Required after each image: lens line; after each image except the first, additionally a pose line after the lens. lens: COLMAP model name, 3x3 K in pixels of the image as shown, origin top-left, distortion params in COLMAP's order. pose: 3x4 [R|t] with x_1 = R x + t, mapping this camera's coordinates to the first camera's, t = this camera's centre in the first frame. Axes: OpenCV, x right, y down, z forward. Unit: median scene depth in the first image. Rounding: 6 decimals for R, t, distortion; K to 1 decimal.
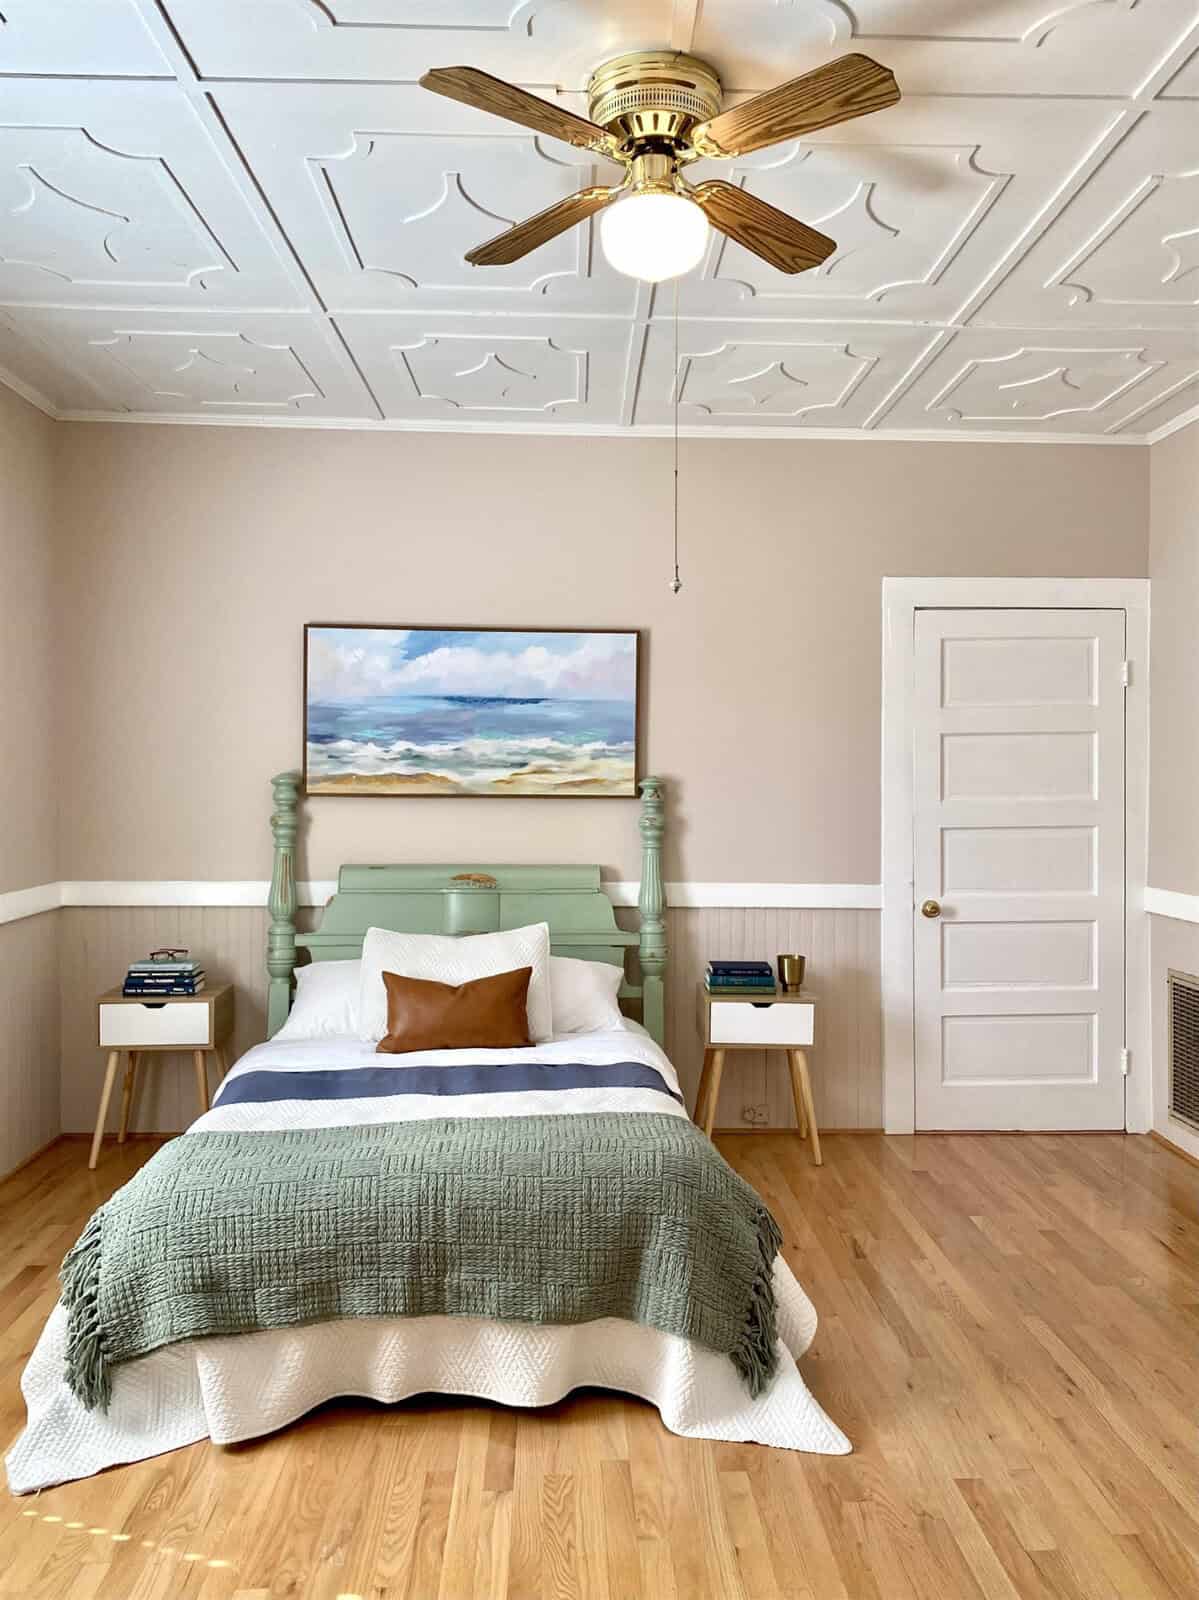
lens RADIAL K [[1287.8, 0, 599.5], [0, 1287.8, 800.0], [0, 0, 1]] dist [0.059157, -0.045513]
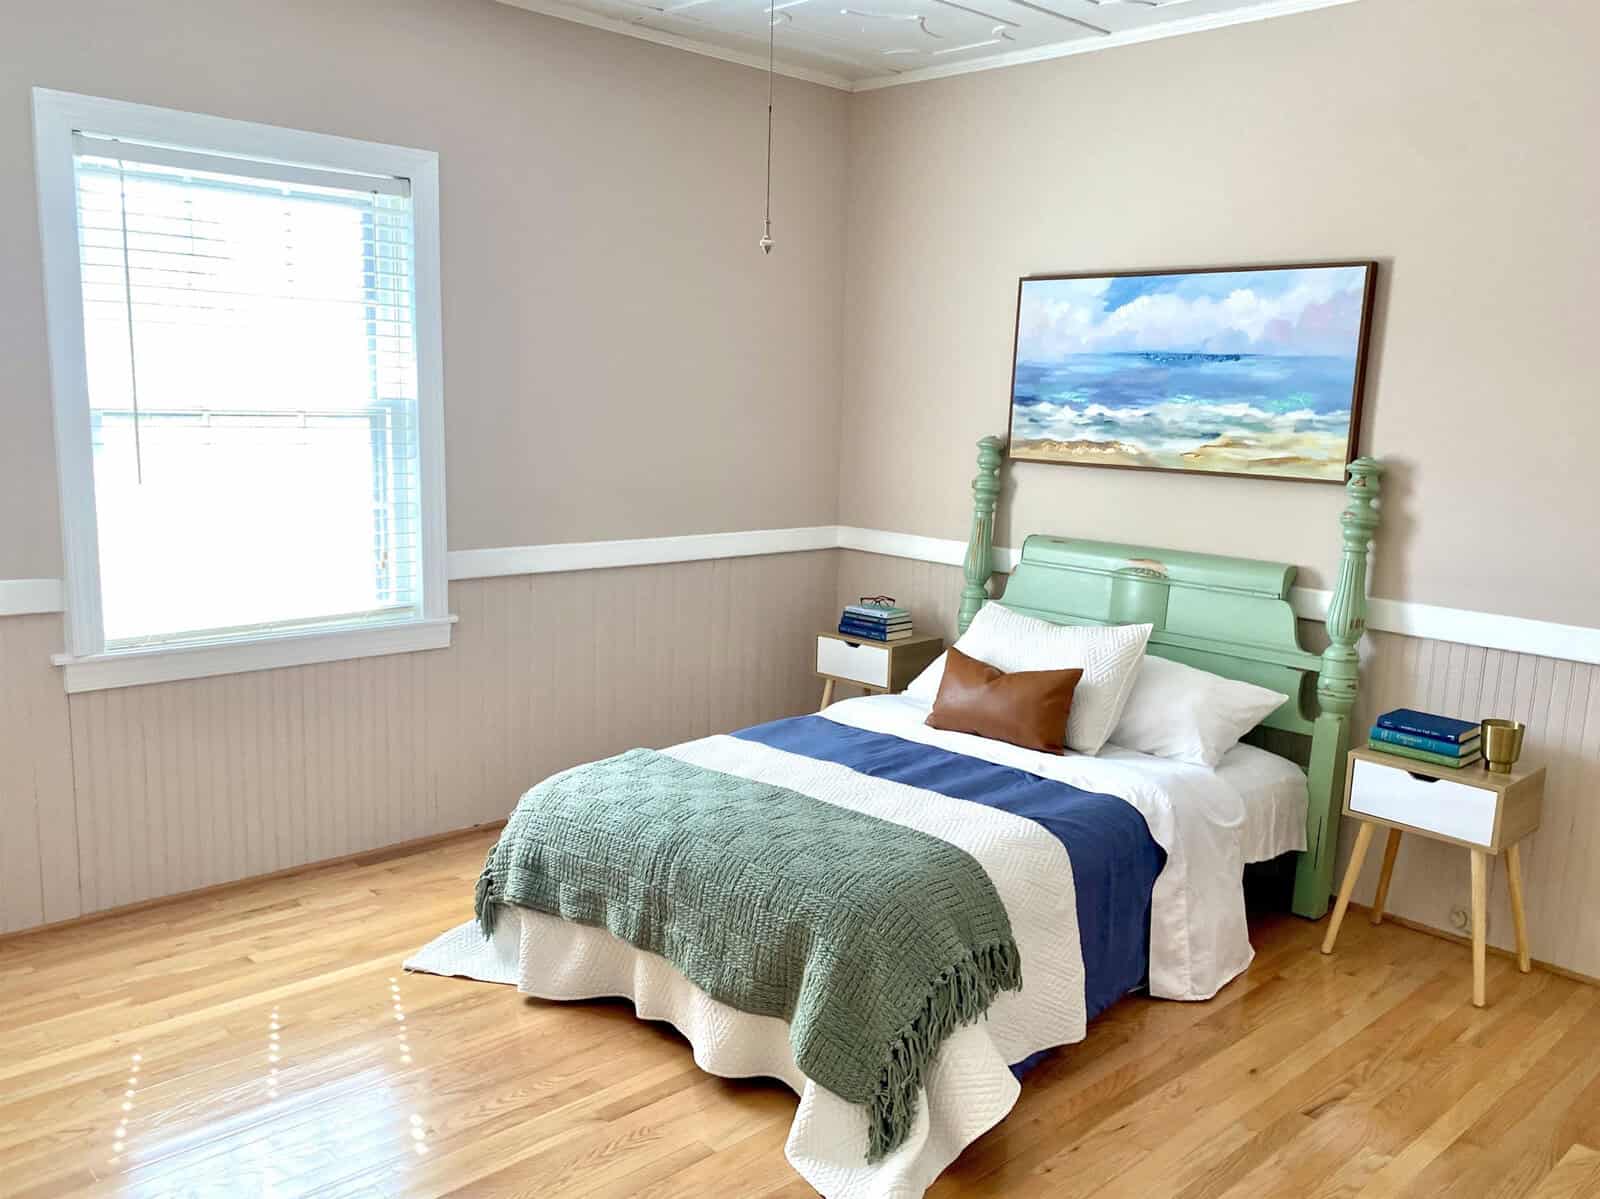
lens RADIAL K [[1324.7, 0, 800.0], [0, 1324.7, 599.5], [0, 0, 1]] dist [0.249266, -0.653423]
pose [[0.650224, 0.133124, -0.747989, 0.436369], [-0.041691, 0.989297, 0.139830, -0.033512], [0.758598, -0.059736, 0.648815, 0.222232]]
